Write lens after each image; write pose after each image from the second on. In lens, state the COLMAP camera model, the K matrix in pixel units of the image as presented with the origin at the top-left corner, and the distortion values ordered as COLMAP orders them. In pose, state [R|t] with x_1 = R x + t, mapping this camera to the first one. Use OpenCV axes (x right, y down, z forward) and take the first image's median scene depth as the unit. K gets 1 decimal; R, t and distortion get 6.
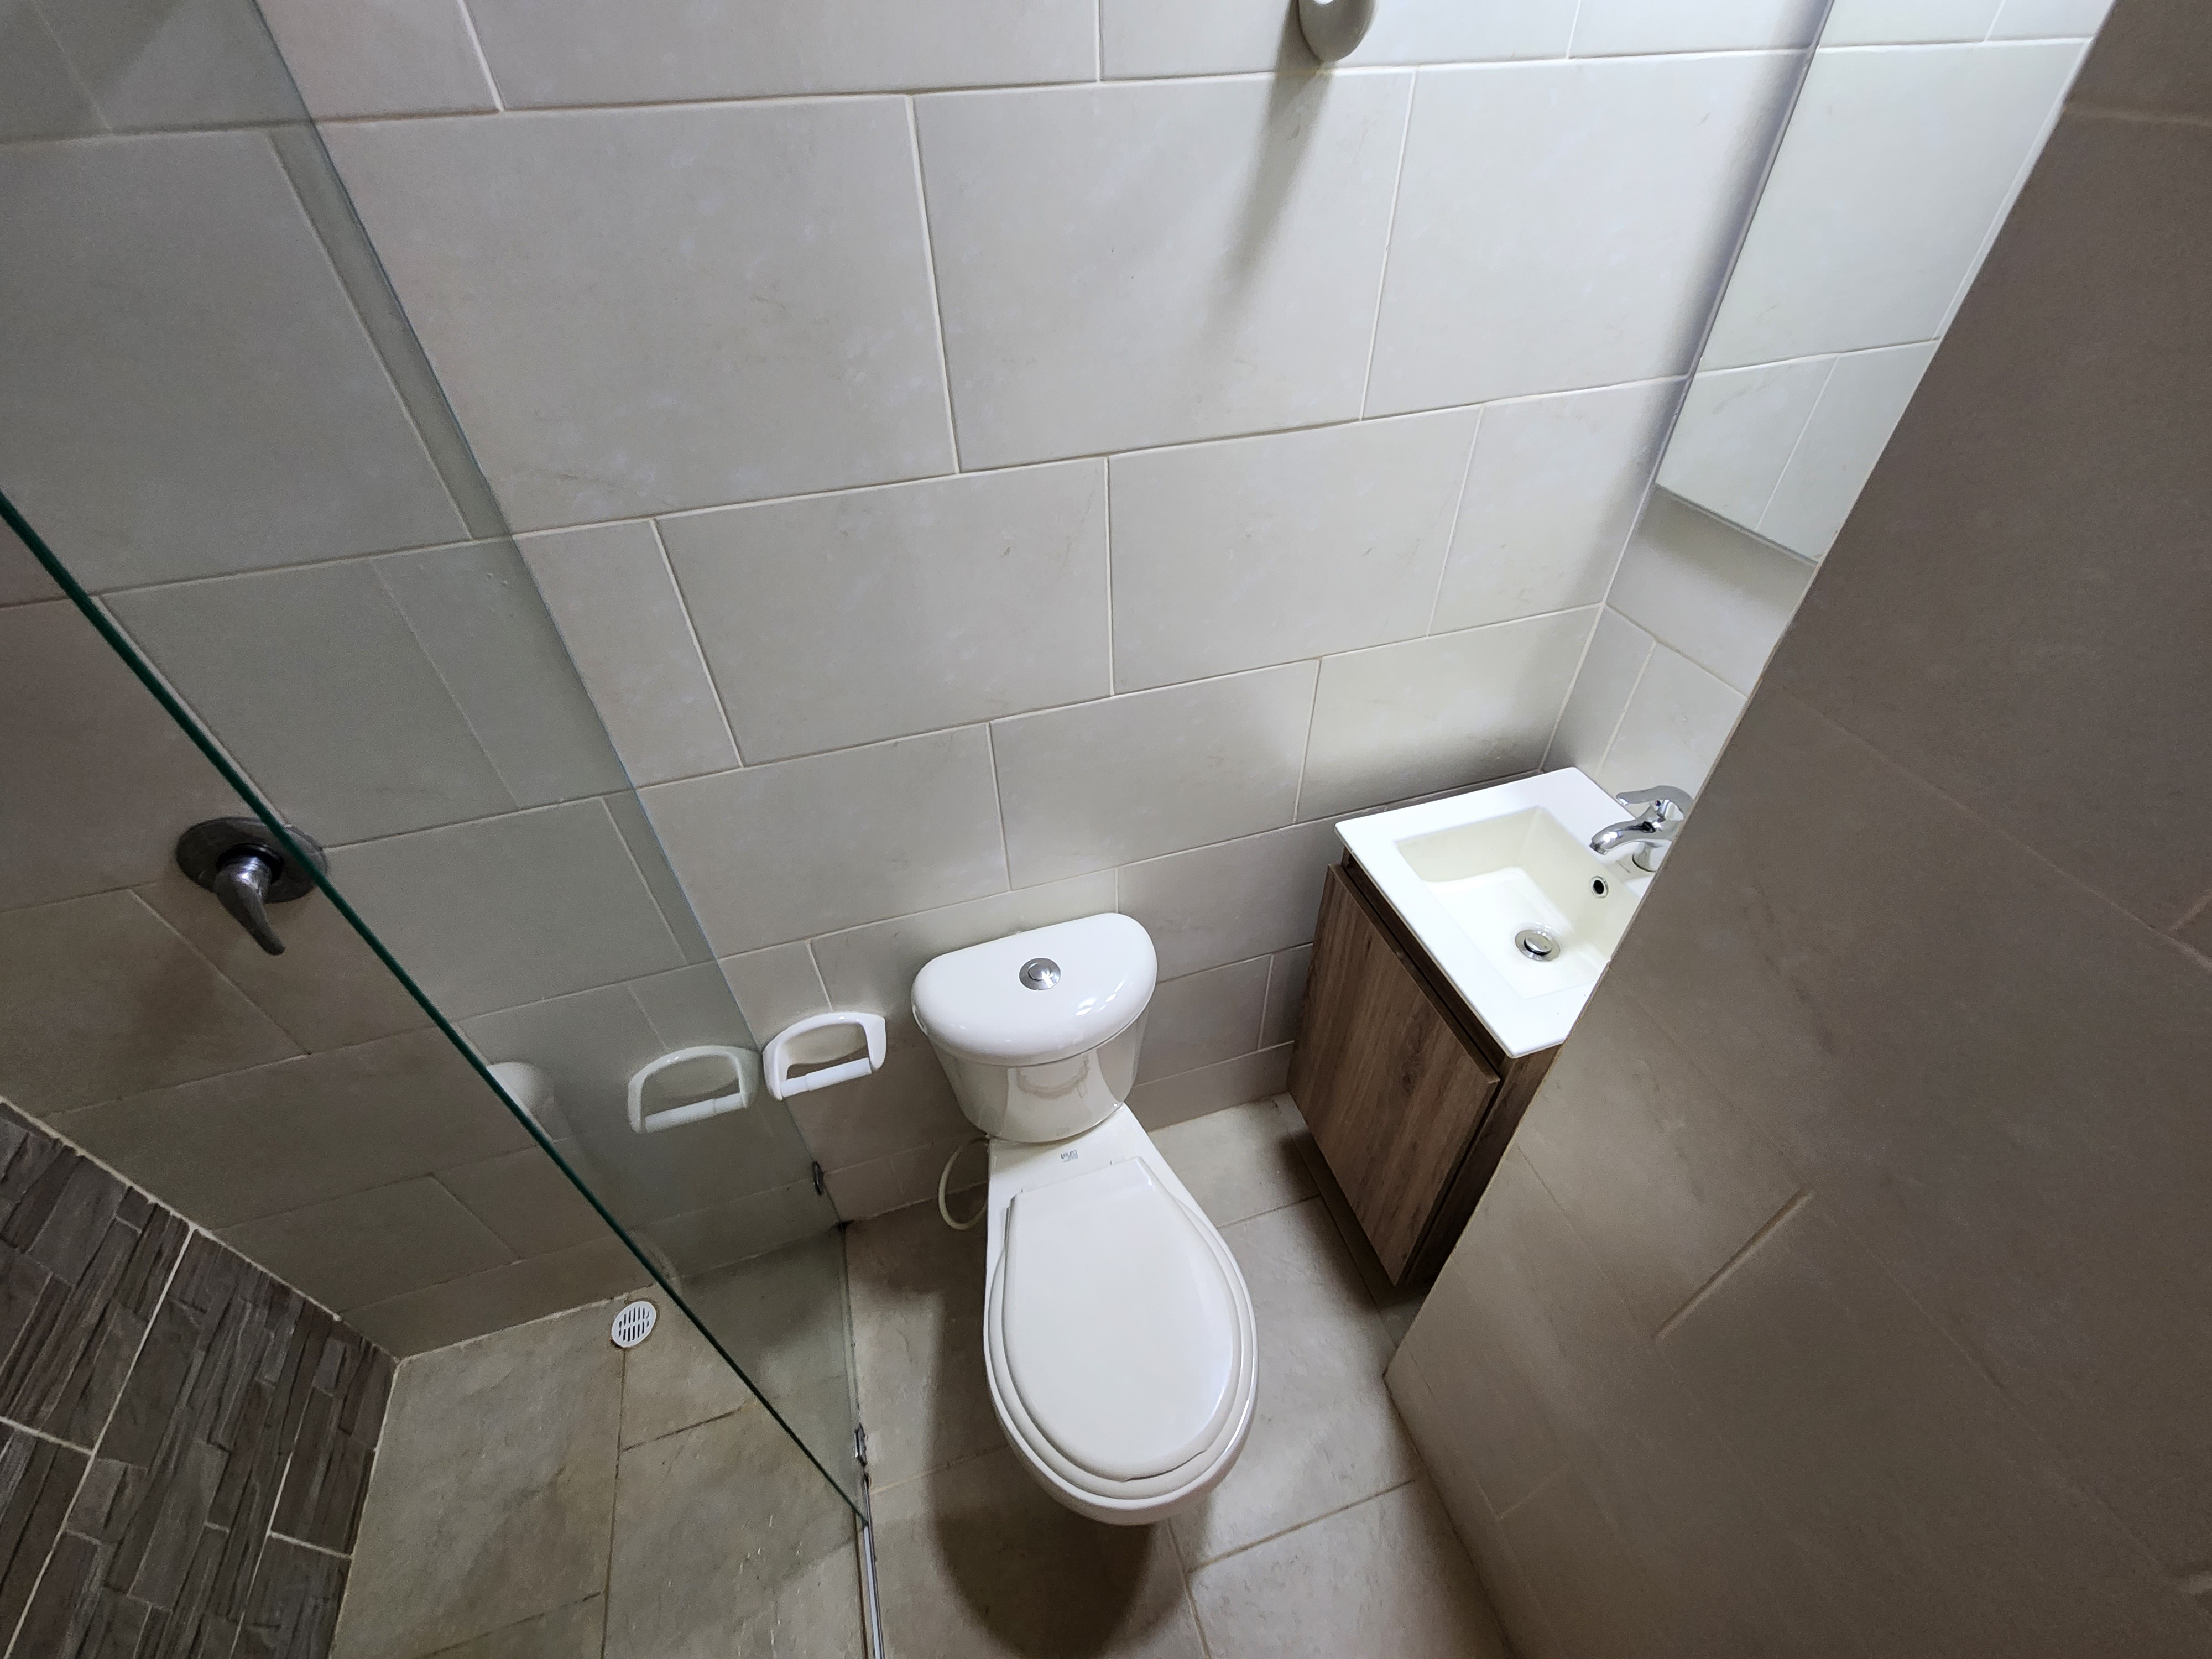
lens RADIAL K [[913.6, 0, 1099.9], [0, 913.6, 824.0], [0, 0, 1]] dist [0.002973, -0.001774]
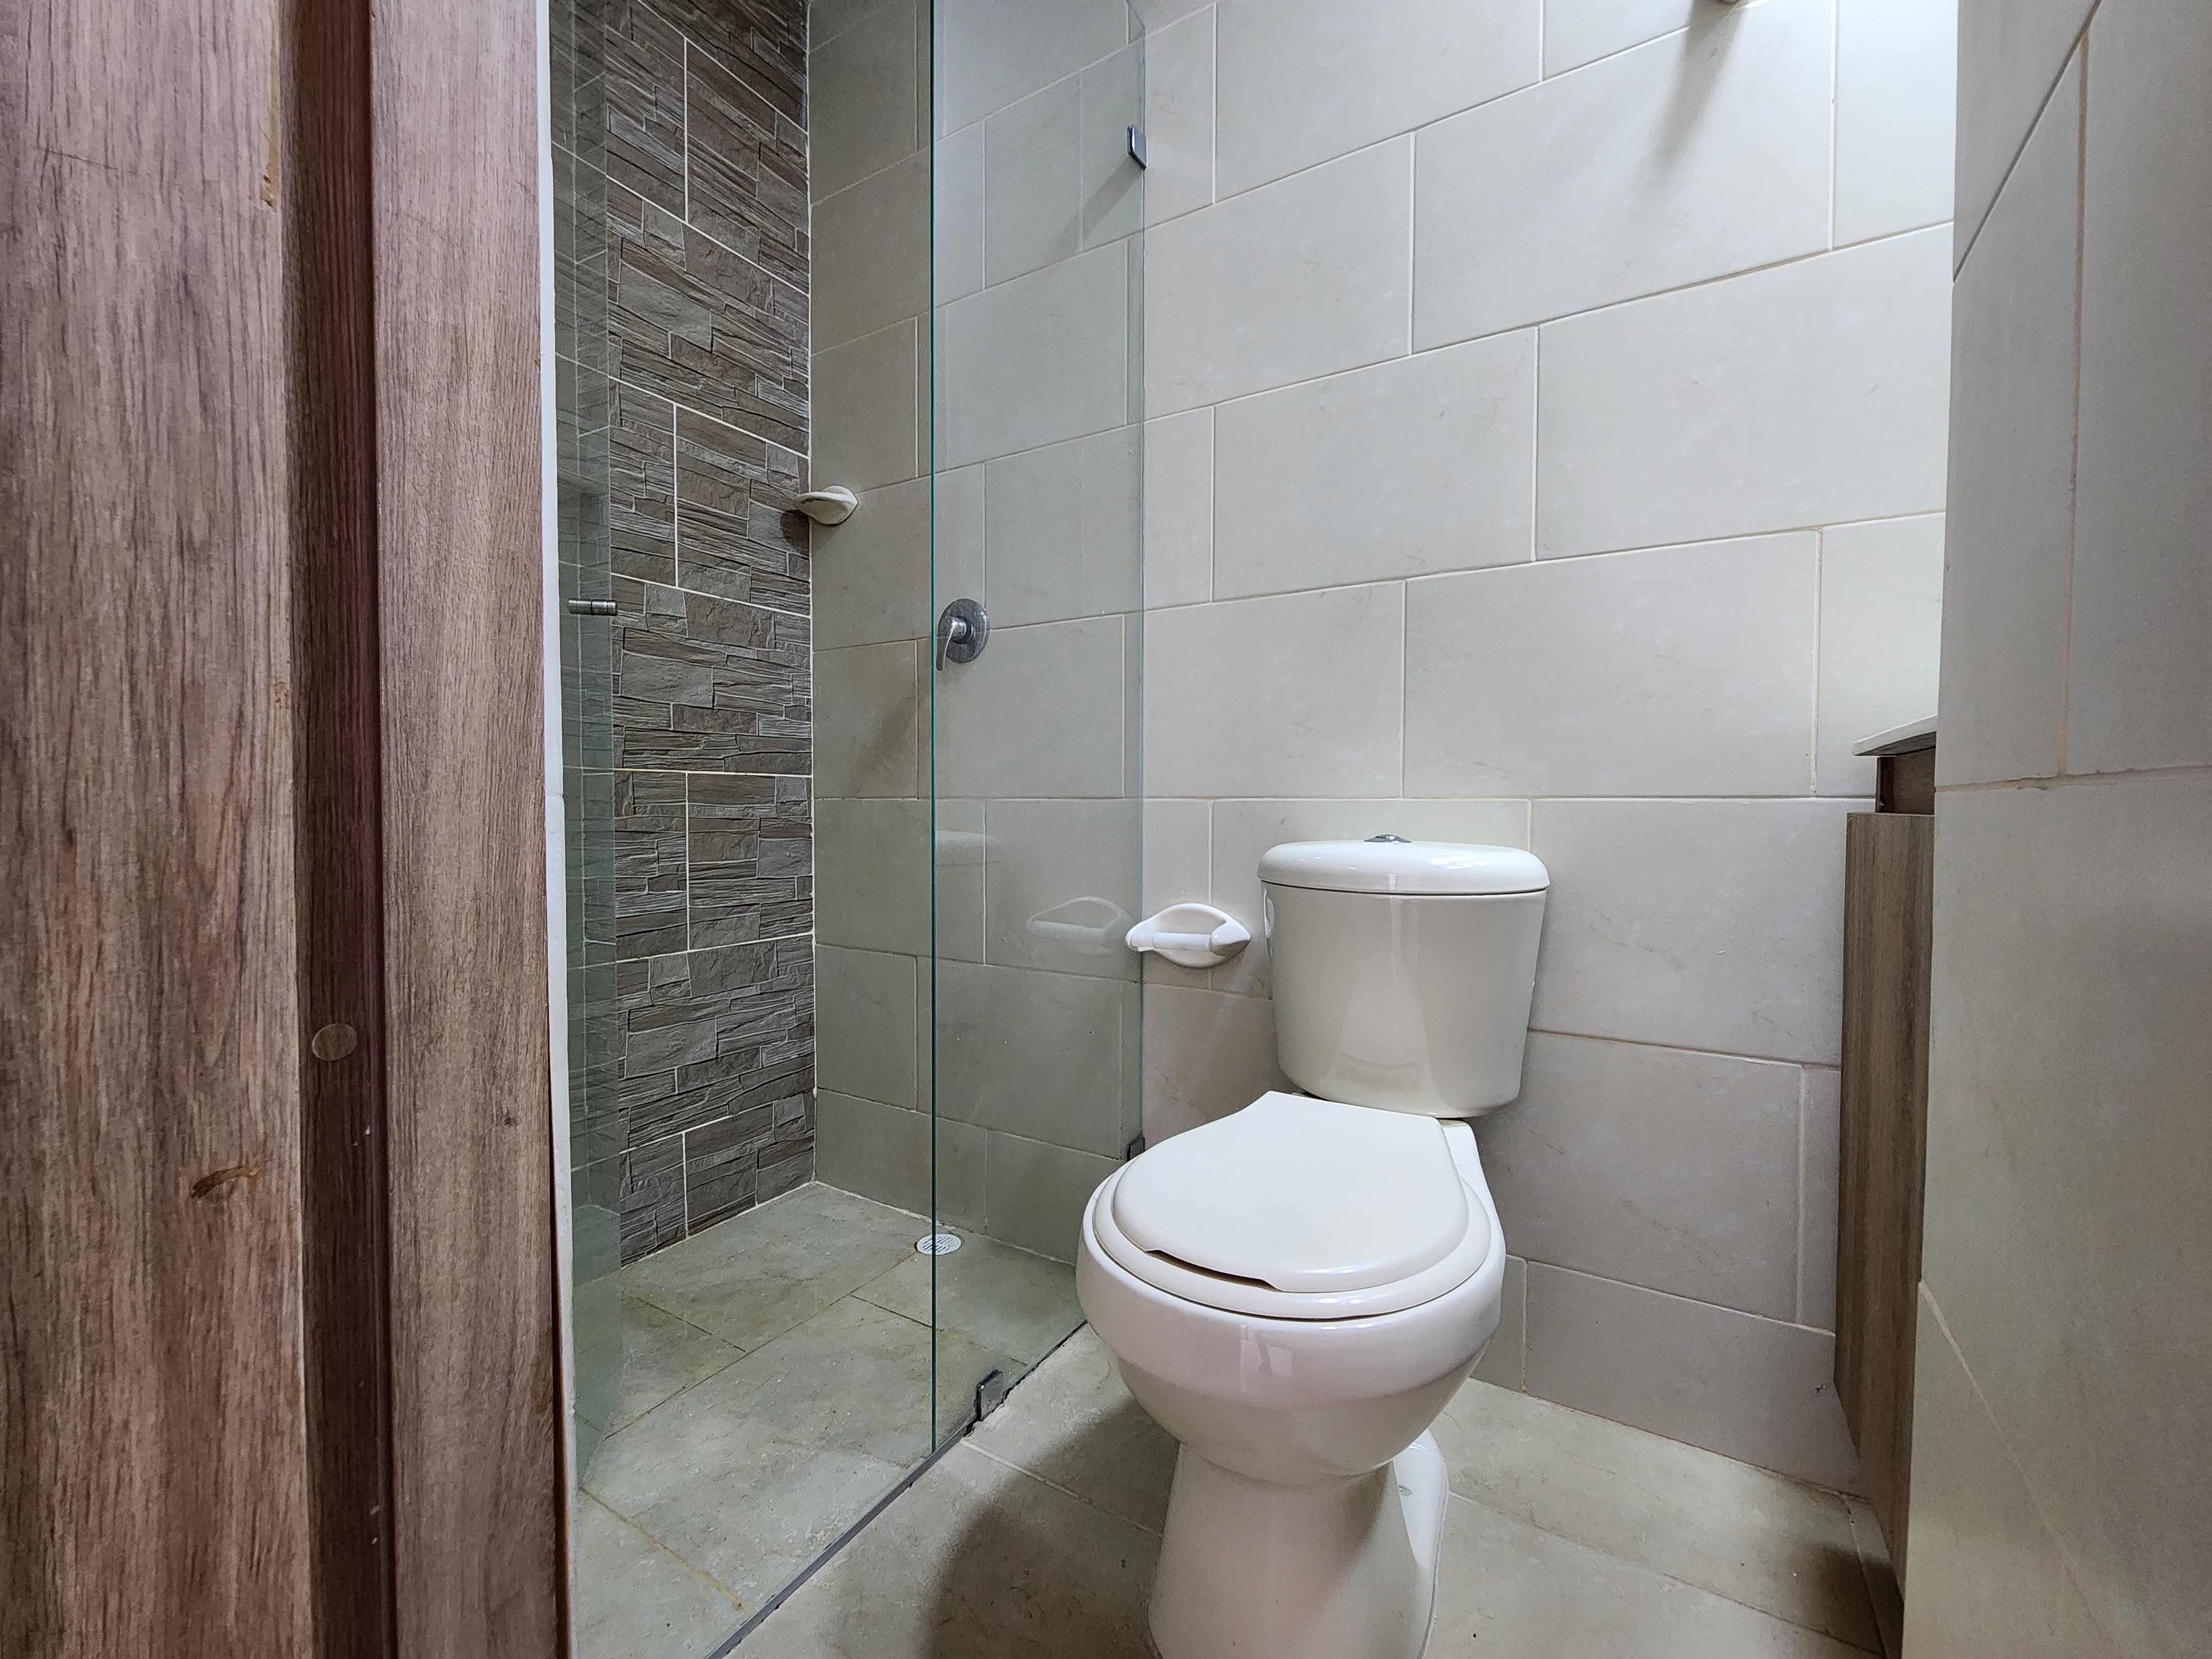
lens RADIAL K [[913.6, 0, 1105.9], [0, 913.6, 826.4], [0, 0, 1]] dist [0.002973, -0.001774]
pose [[0.661047, 0.045957, -0.748936, 0.507411], [-0.515236, 0.753410, -0.408541, 0.793262], [0.545481, 0.655943, 0.521718, 0.437814]]
